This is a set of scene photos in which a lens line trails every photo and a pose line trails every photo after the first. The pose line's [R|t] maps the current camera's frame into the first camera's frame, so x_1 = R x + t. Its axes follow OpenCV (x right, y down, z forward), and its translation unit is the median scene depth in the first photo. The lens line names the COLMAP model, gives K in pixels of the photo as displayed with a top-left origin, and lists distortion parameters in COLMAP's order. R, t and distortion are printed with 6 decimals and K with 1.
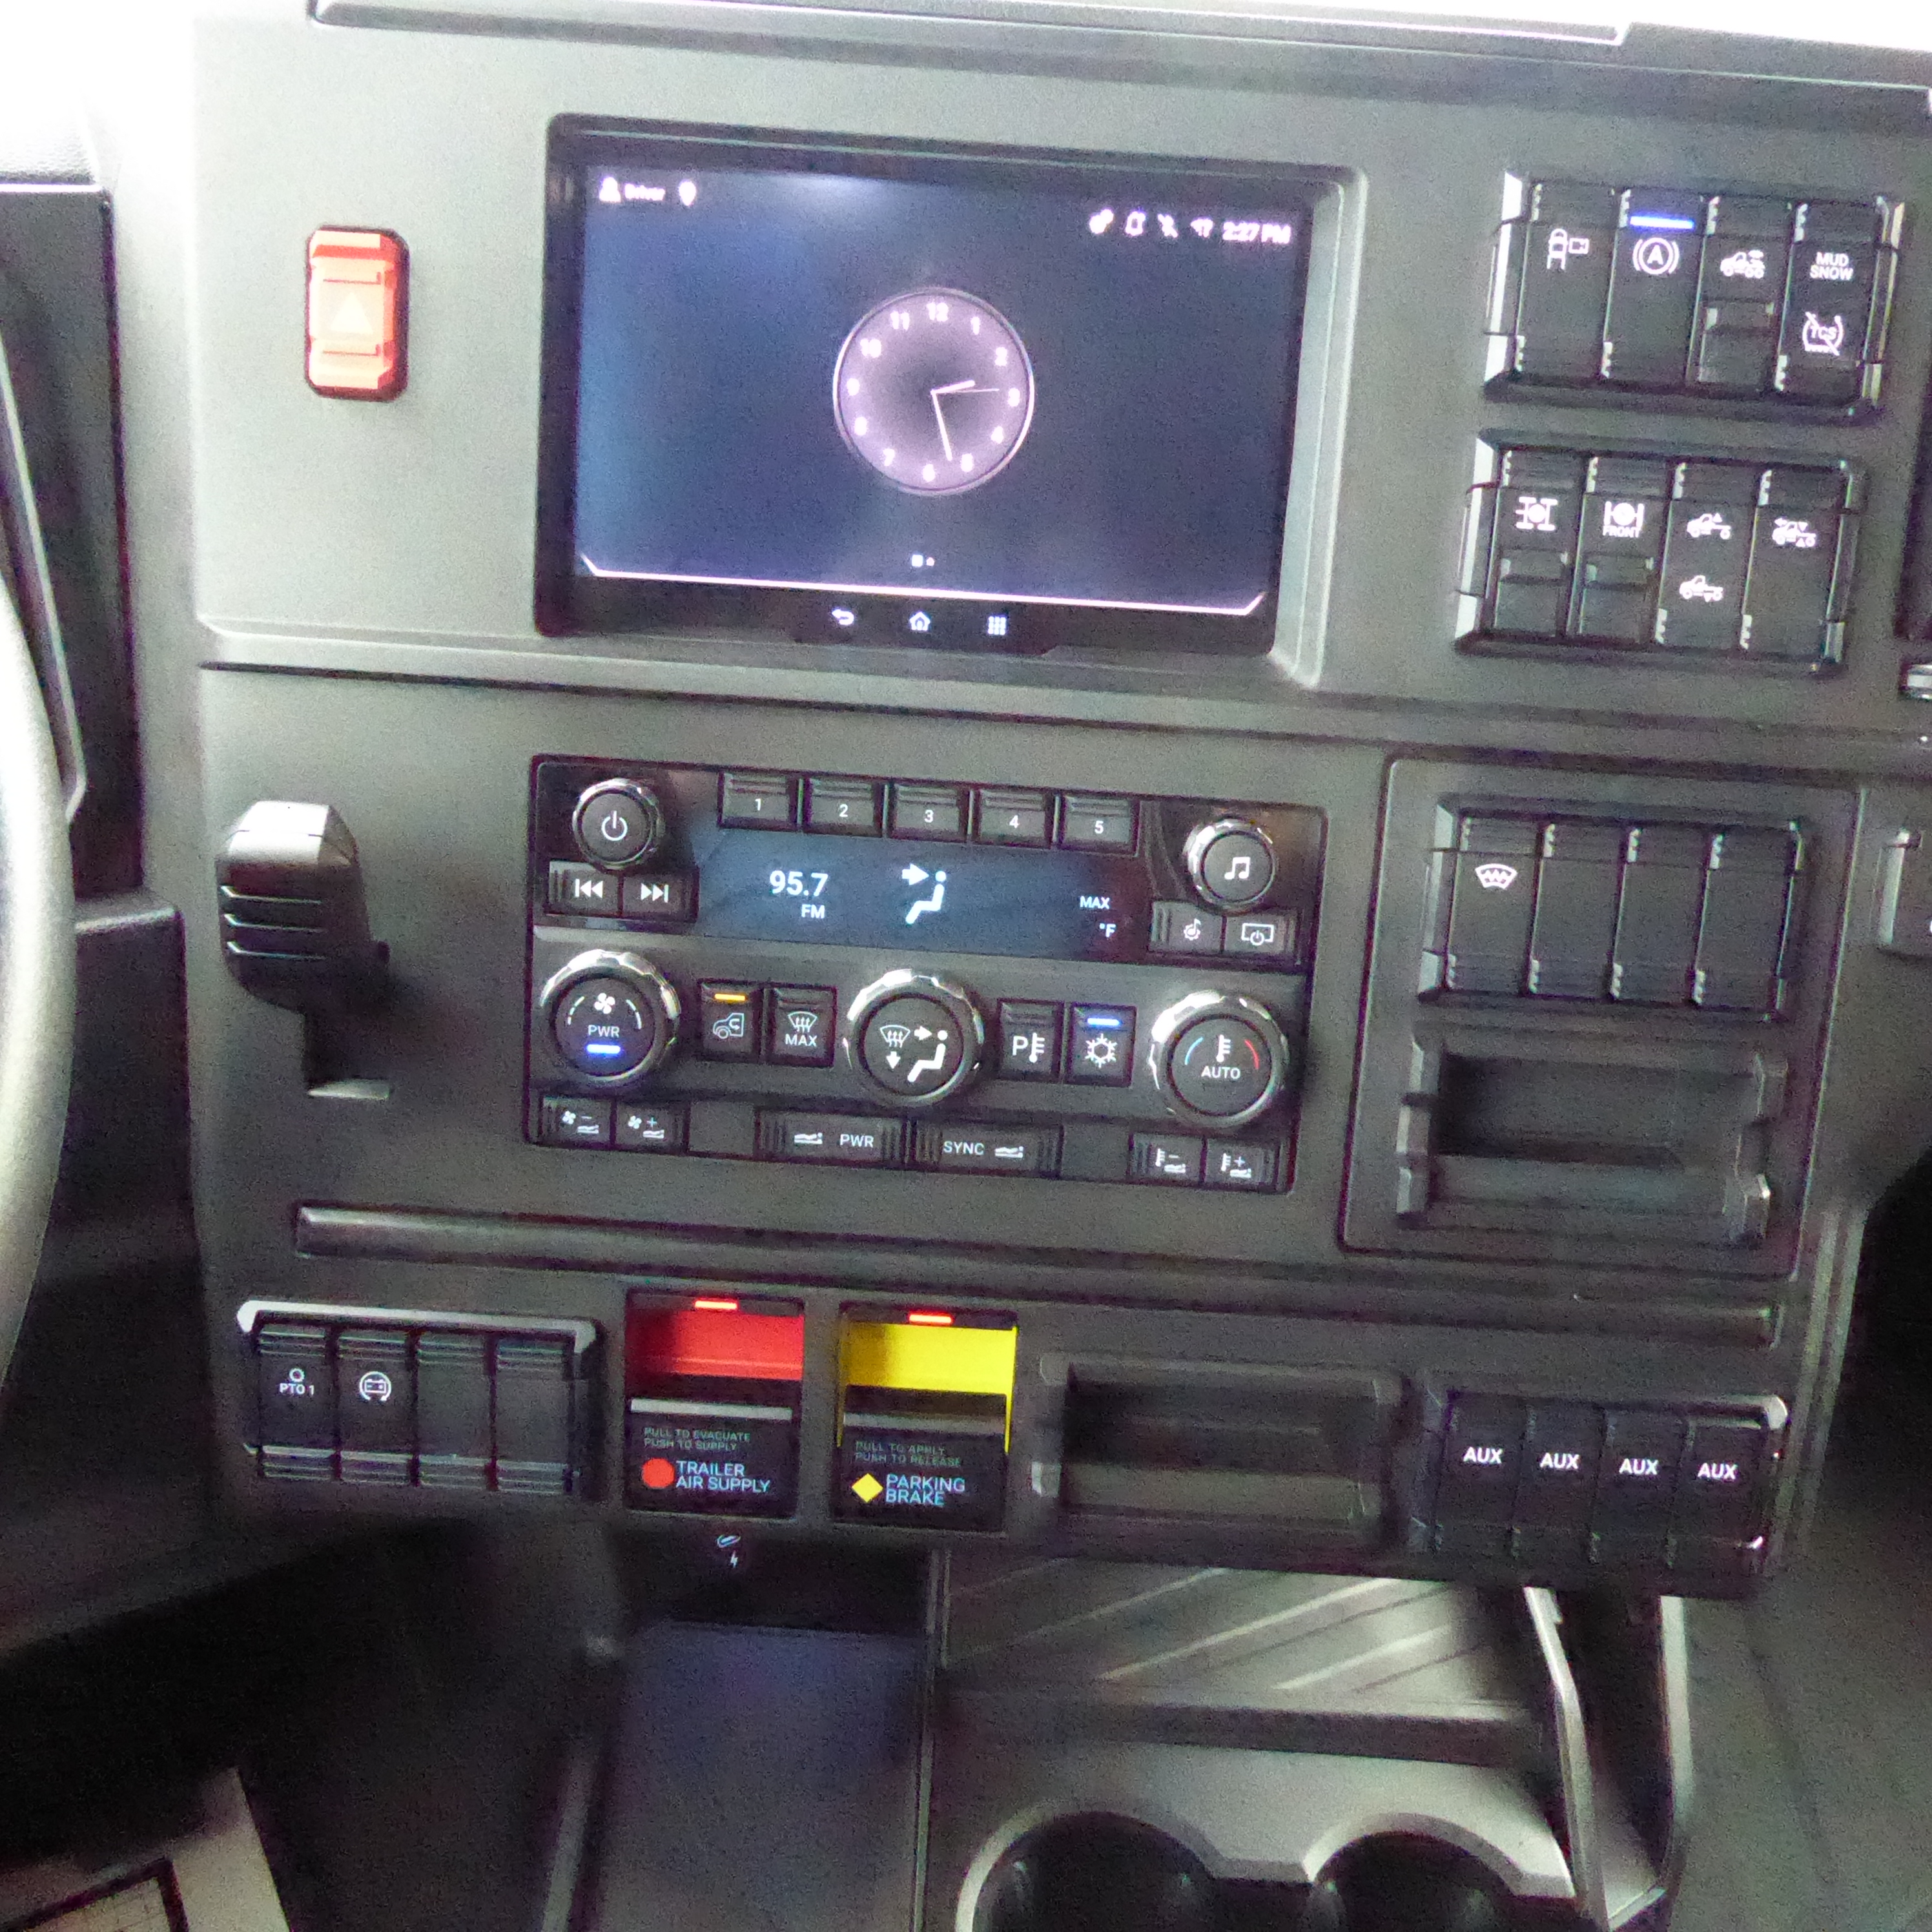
lens RADIAL K [[1851.2, 0, 970.5], [0, 1851.2, 962.6], [0, 0, 1]] dist [-0.009135, 0.000000]
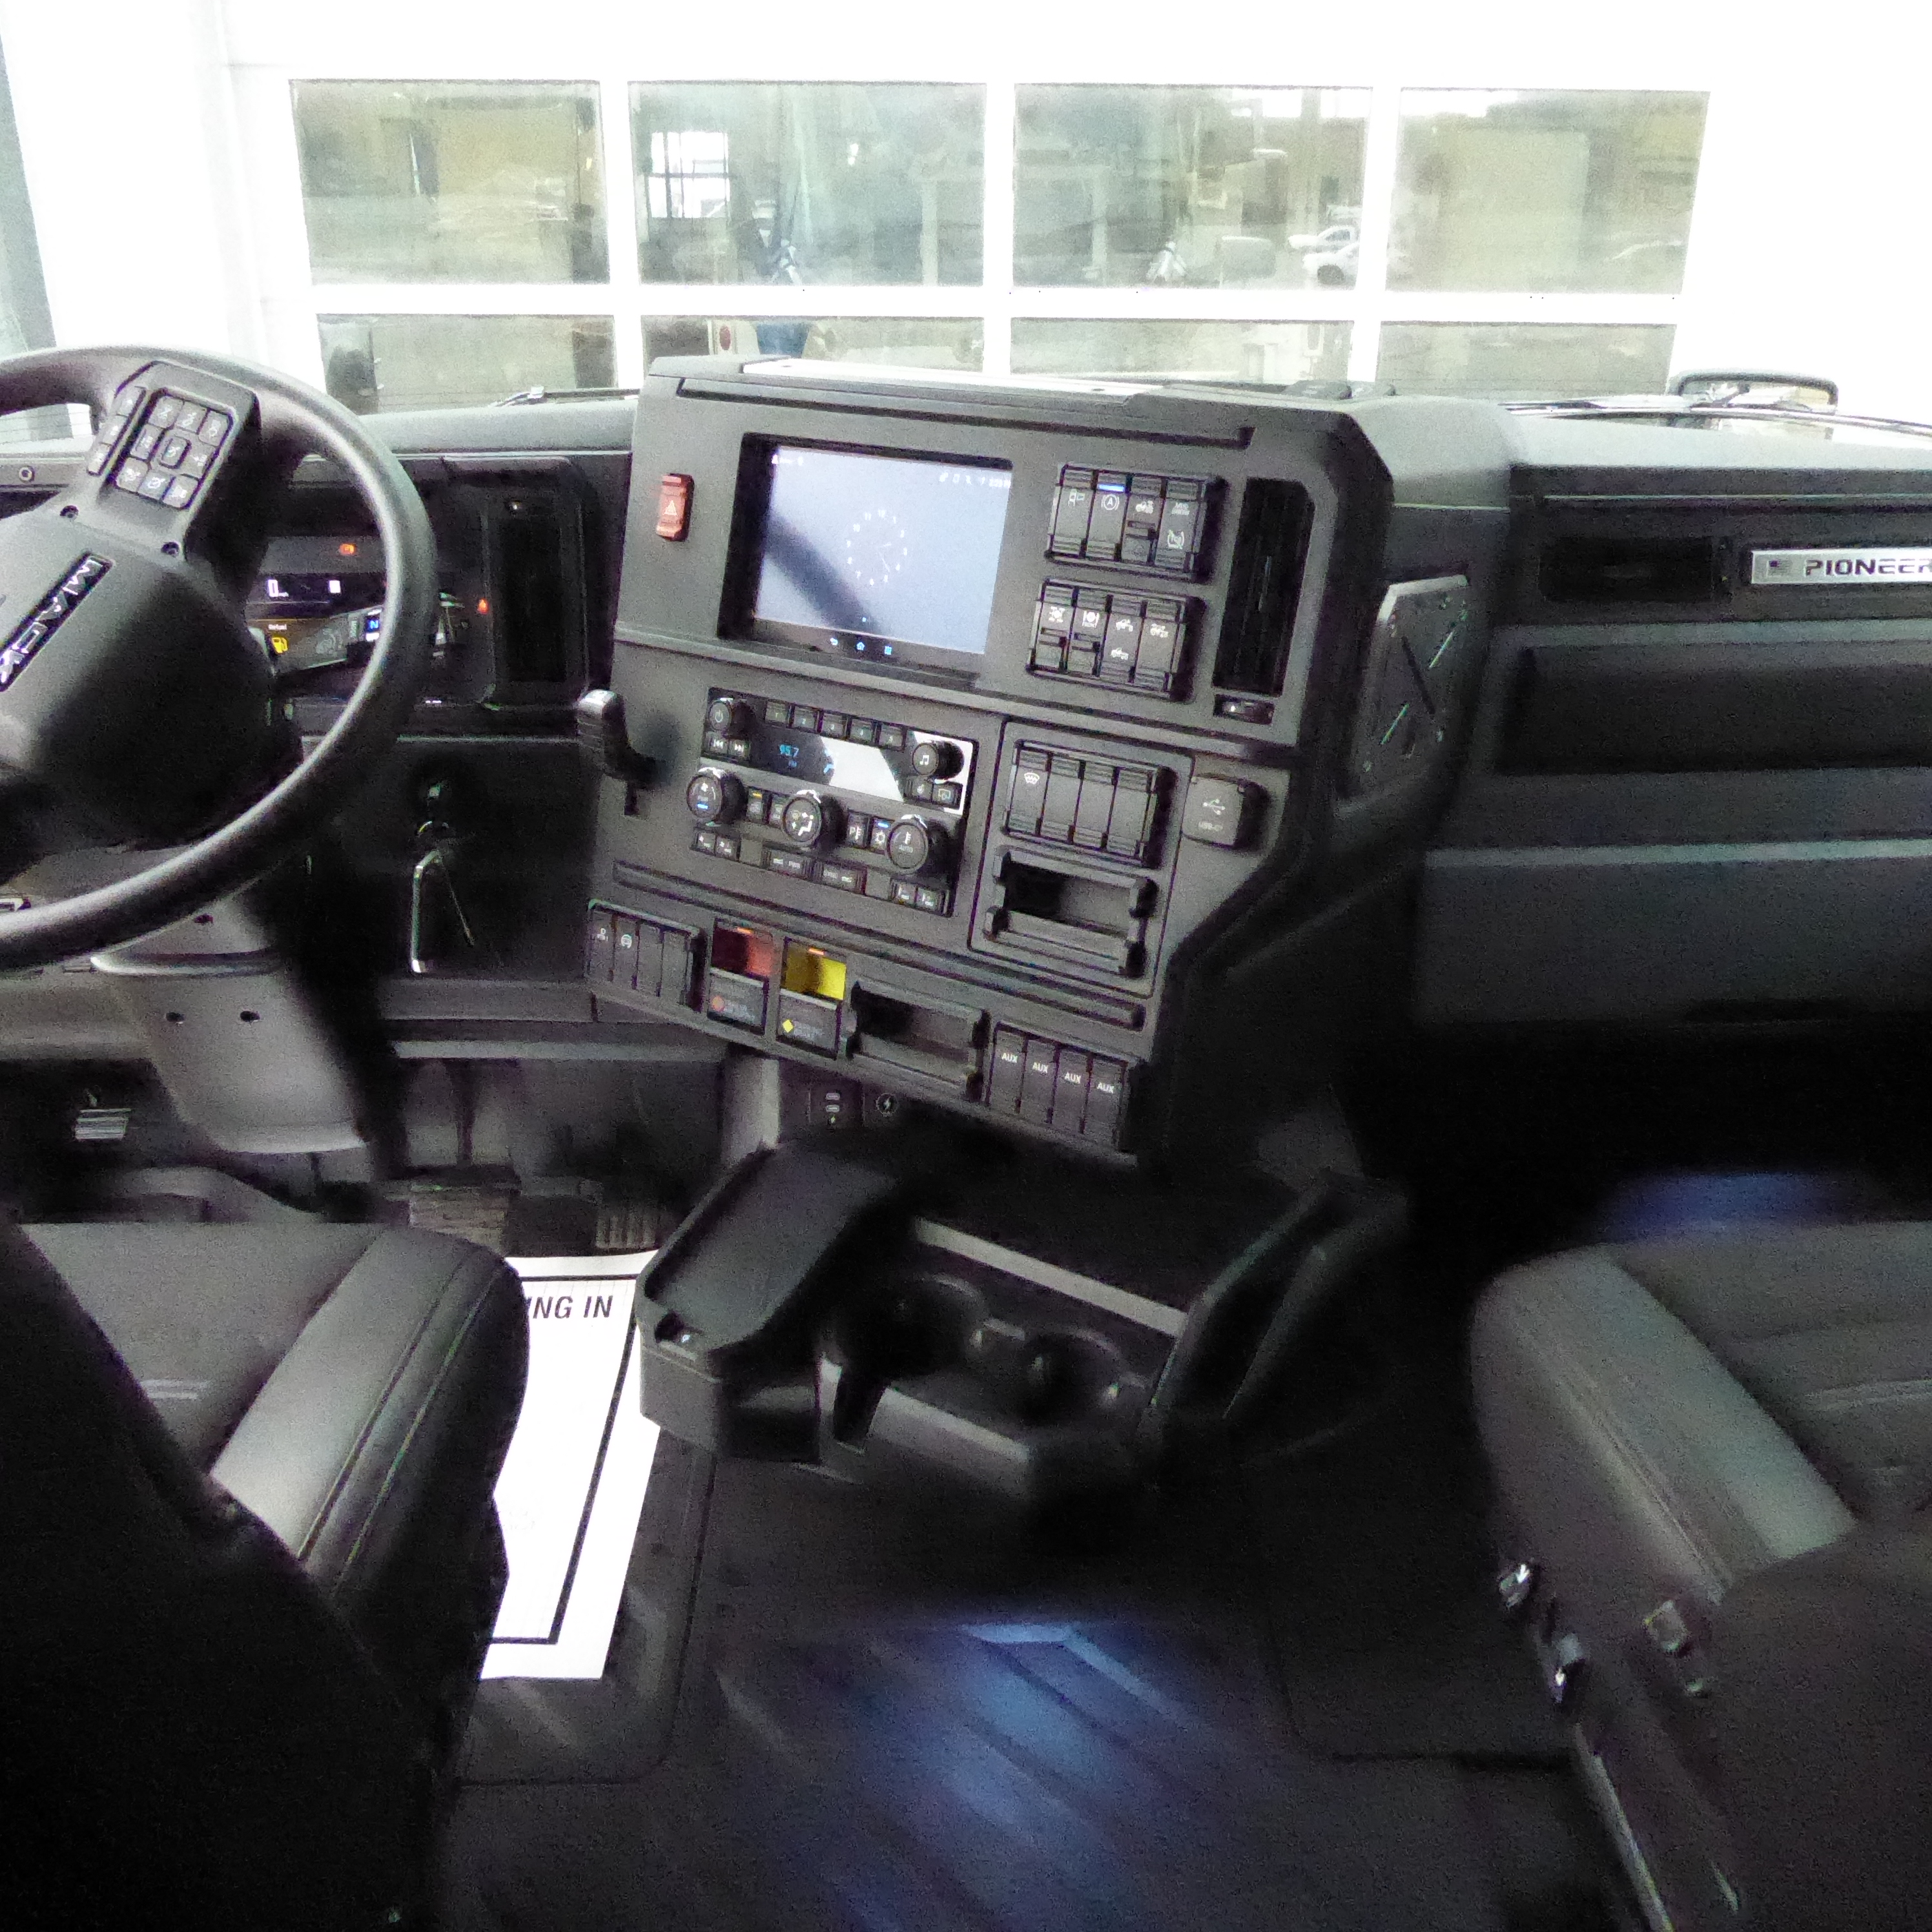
lens RADIAL K [[1851.2, 0, 961.2], [0, 1851.2, 968.2], [0, 0, 1]] dist [-0.009135, 0.000000]
pose [[0.832250, 0.165580, -0.529097, 1.383460], [-0.189845, 0.981776, 0.008626, 0.166857], [0.520883, 0.093267, 0.848518, -0.855048]]
